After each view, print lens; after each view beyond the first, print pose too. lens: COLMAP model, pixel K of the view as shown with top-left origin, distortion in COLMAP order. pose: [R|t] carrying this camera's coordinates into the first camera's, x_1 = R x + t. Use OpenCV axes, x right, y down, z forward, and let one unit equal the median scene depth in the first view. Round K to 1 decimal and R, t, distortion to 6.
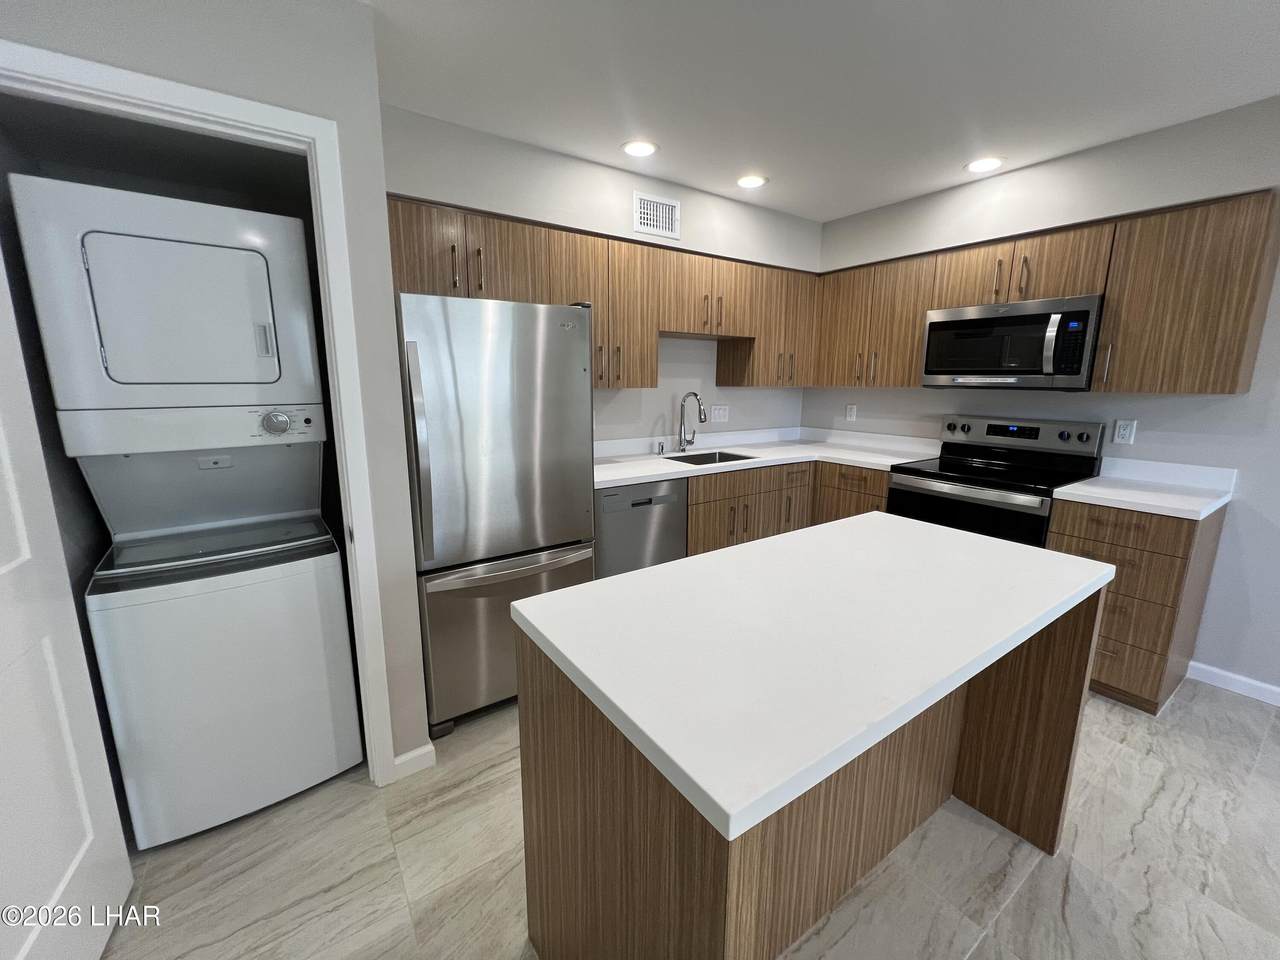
lens RADIAL K [[514.9, 0, 639.4], [0, 514.9, 477.3], [0, 0, 1]] dist [-0.001888, -0.000247]
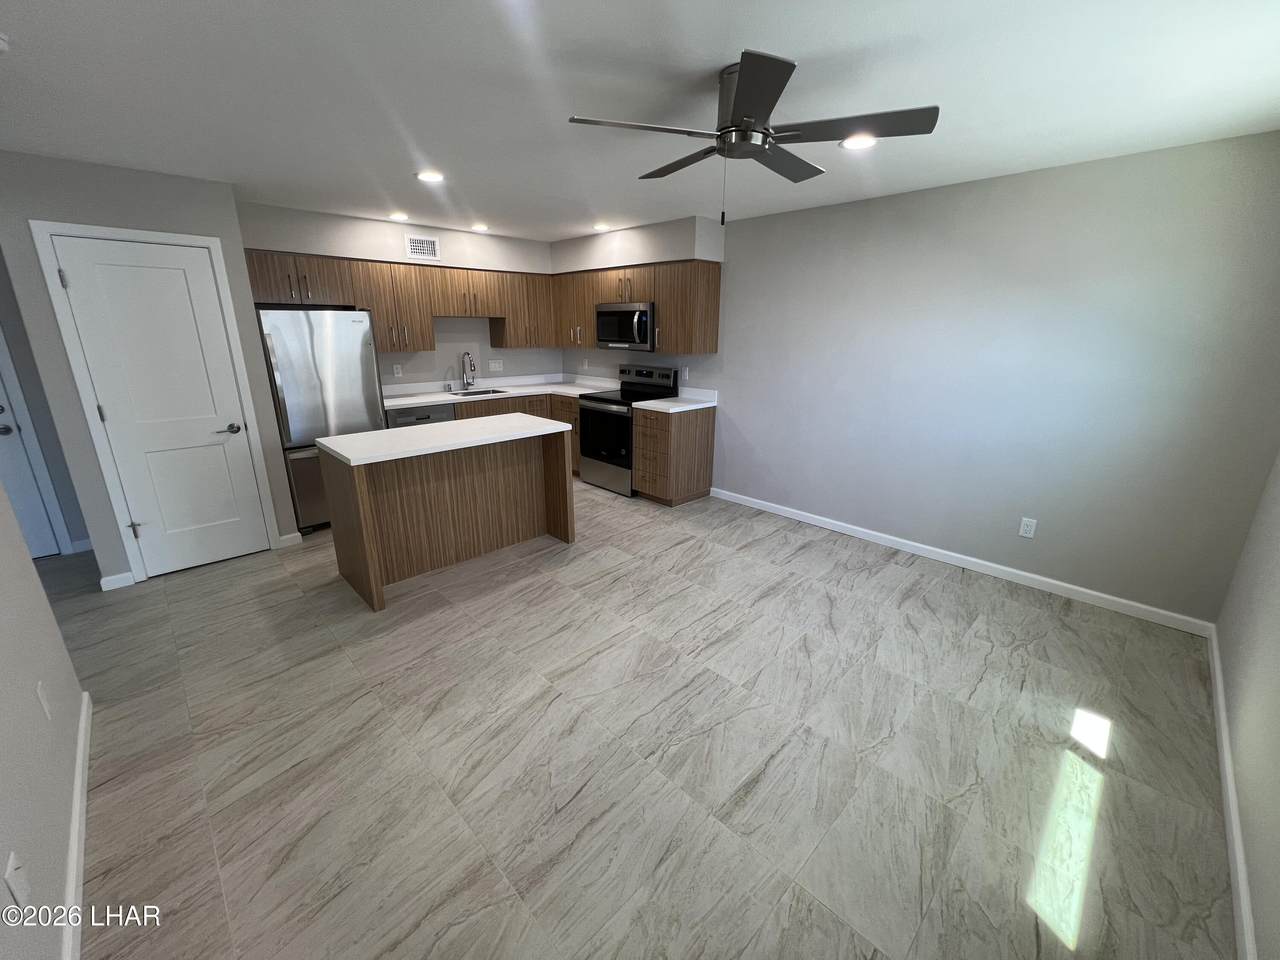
lens RADIAL K [[514.9, 0, 638.7], [0, 514.9, 477.2], [0, 0, 1]] dist [-0.001888, -0.000247]
pose [[0.985318, -0.048161, 0.163796, 0.384773], [0.032182, 0.994582, 0.098845, 0.089677], [-0.167669, -0.092122, 0.981530, -0.775393]]
